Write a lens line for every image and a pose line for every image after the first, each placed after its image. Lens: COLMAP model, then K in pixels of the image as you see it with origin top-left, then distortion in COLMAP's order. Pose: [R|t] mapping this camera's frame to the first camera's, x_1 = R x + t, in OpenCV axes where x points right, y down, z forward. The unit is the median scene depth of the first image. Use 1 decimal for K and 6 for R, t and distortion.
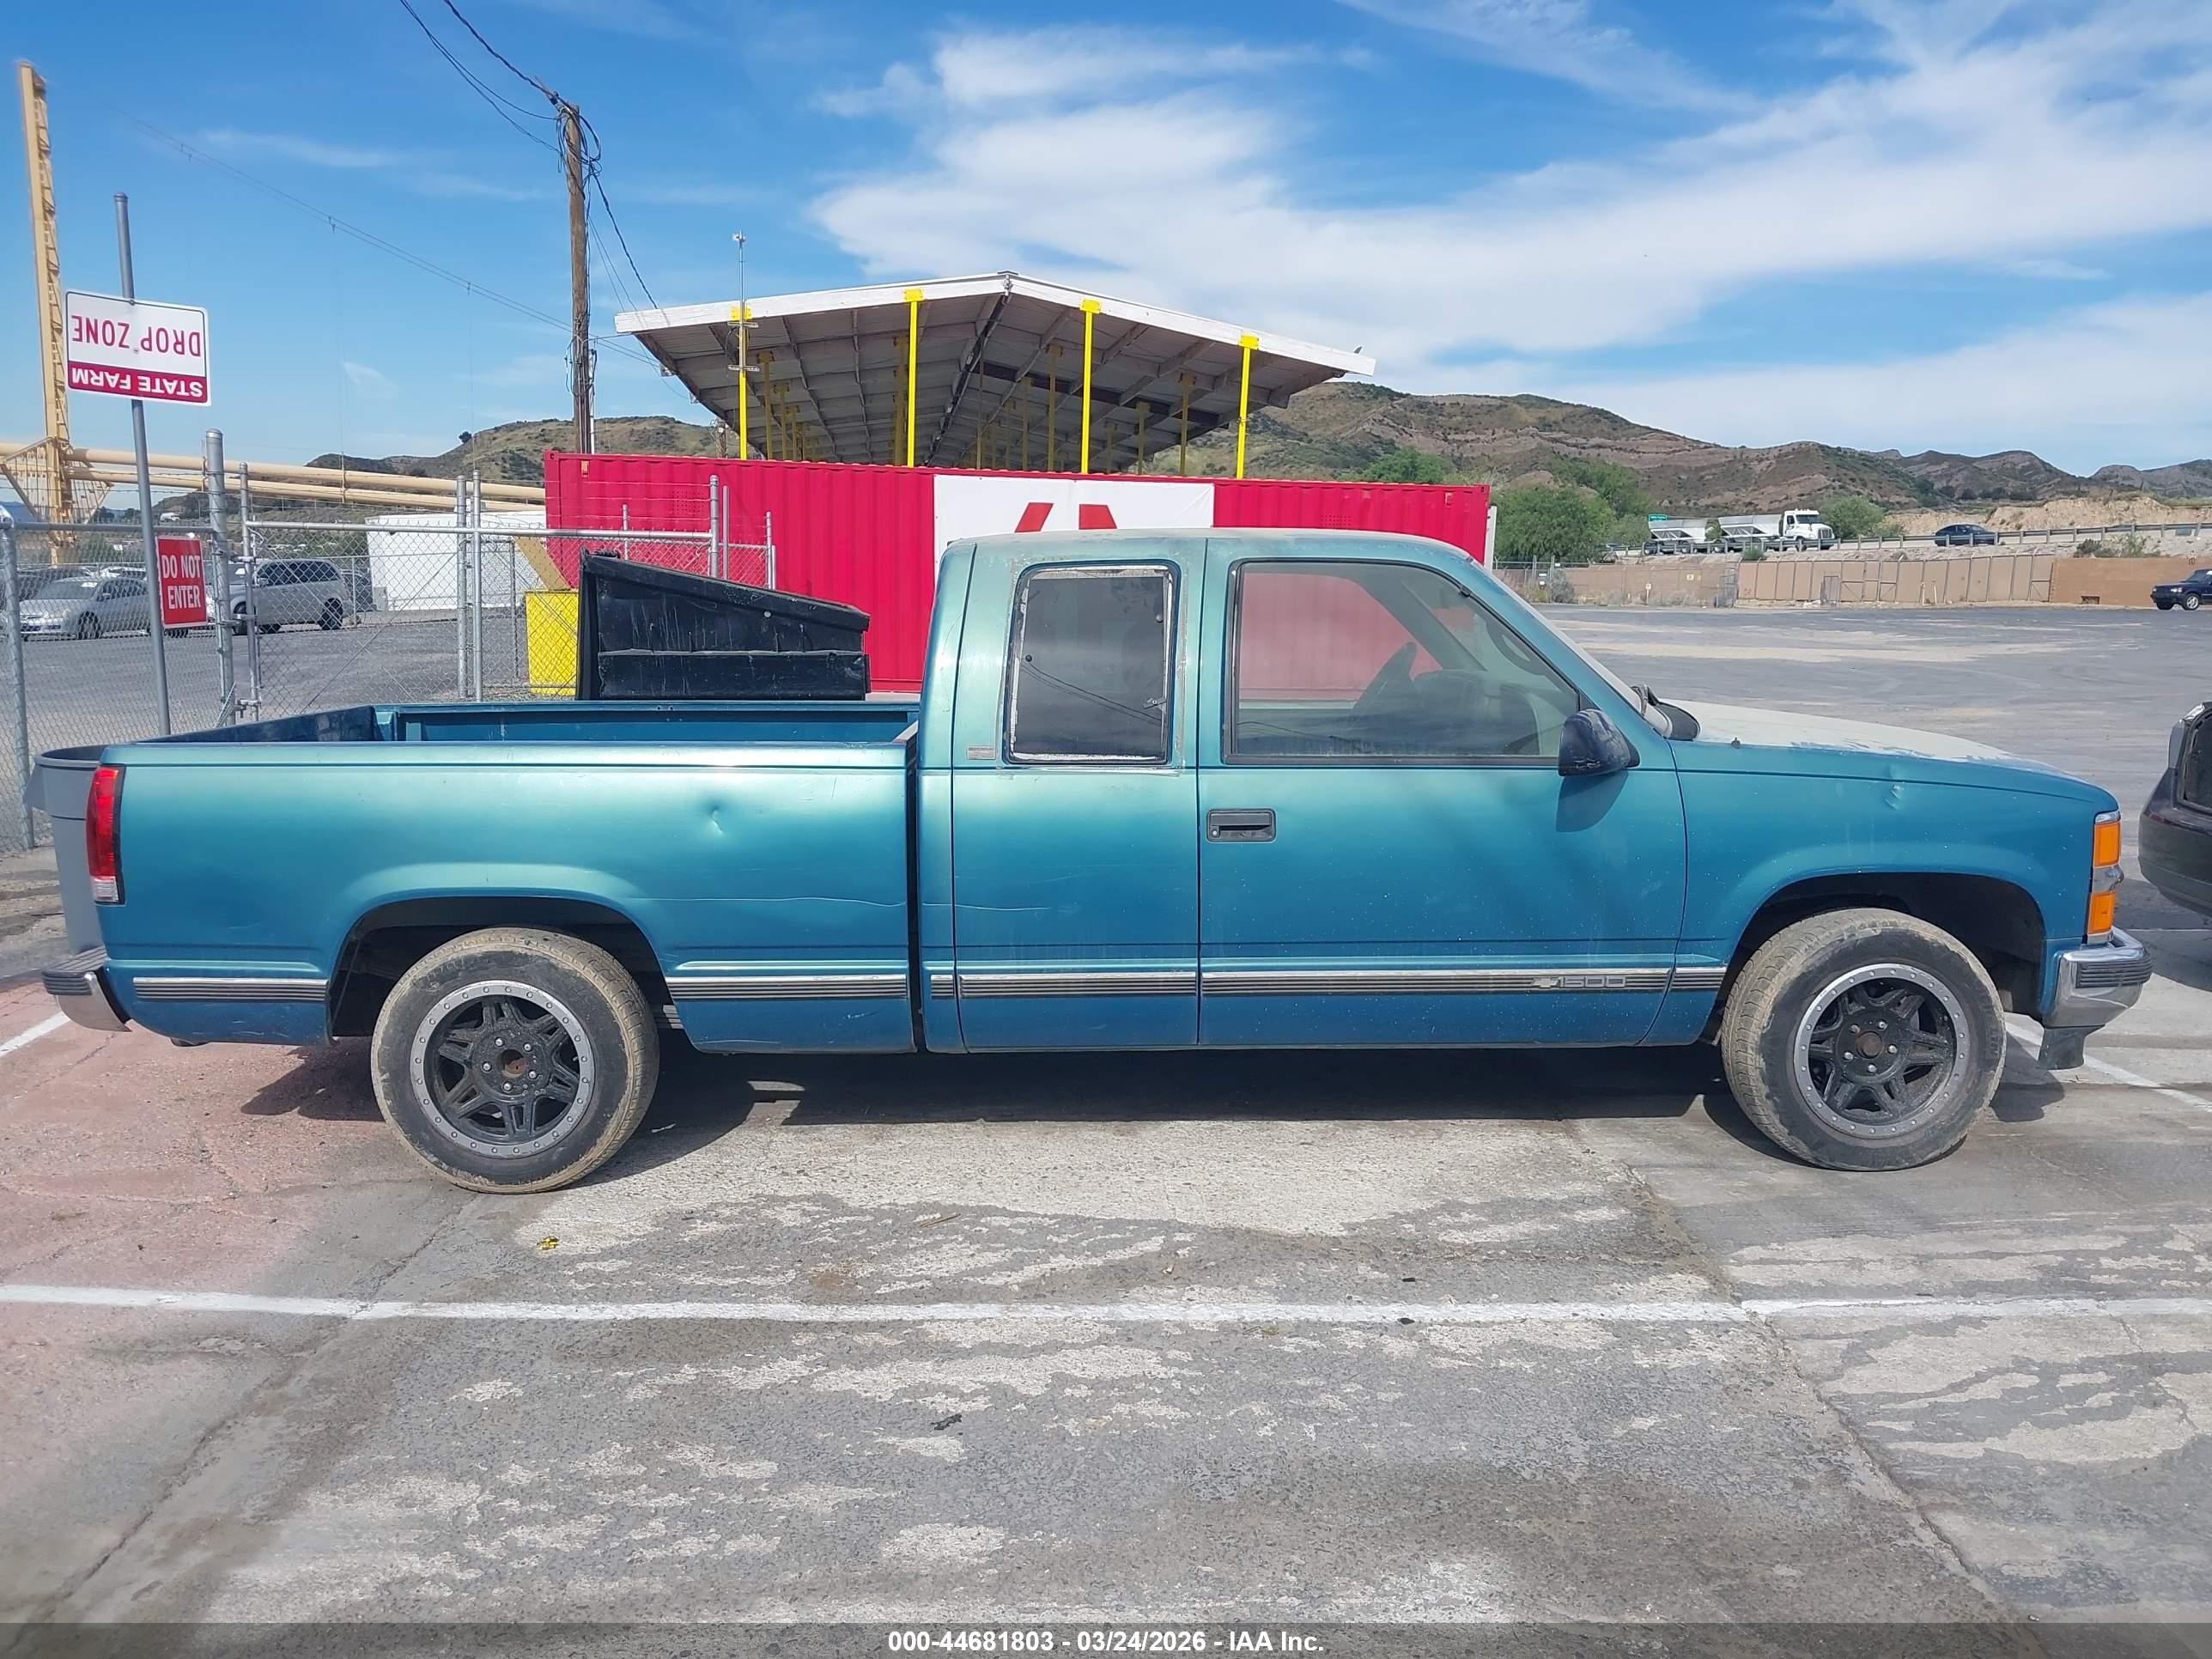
lens RADIAL K [[1758.7, 0, 1121.0], [0, 1758.7, 858.9], [0, 0, 1]] dist [0.018411, -0.033064]
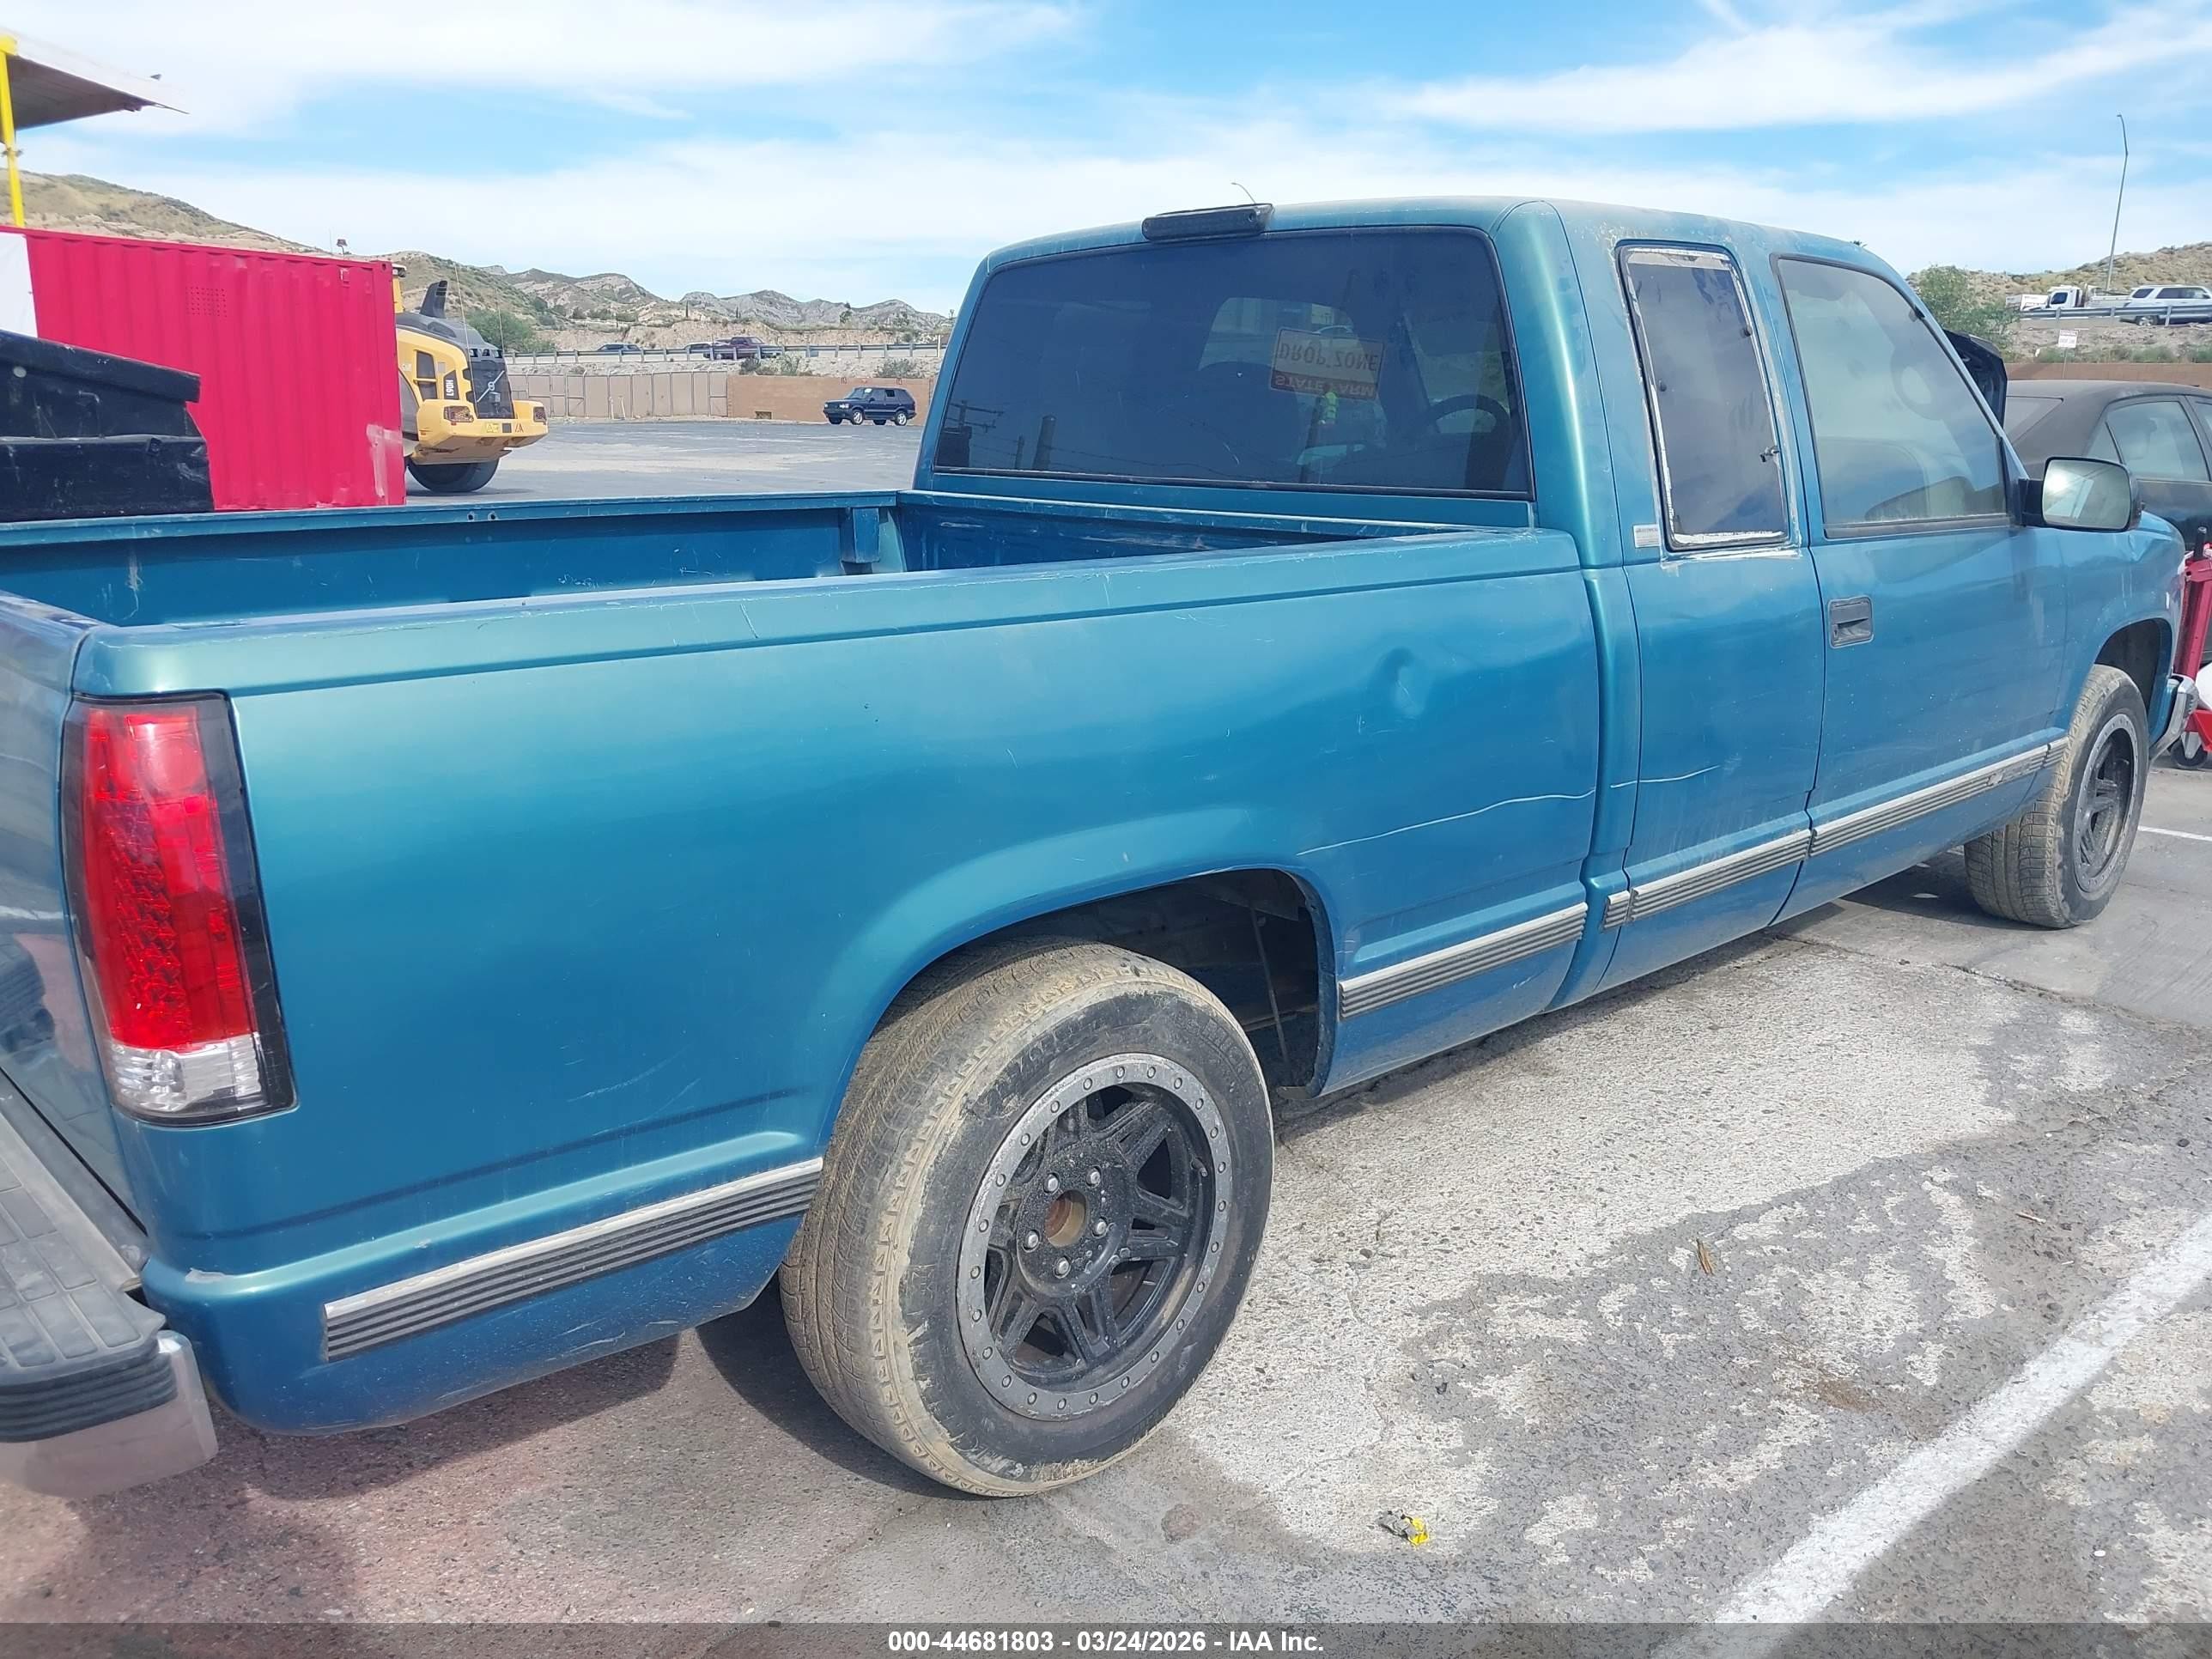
lens RADIAL K [[1758.7, 0, 1124.9], [0, 1758.7, 847.2], [0, 0, 1]] dist [0.018411, -0.033064]
pose [[0.736980, -0.157771, 0.657243, -0.612375], [0.096392, 0.986970, 0.128835, -0.046803], [-0.669005, -0.031596, 0.742586, 0.598029]]
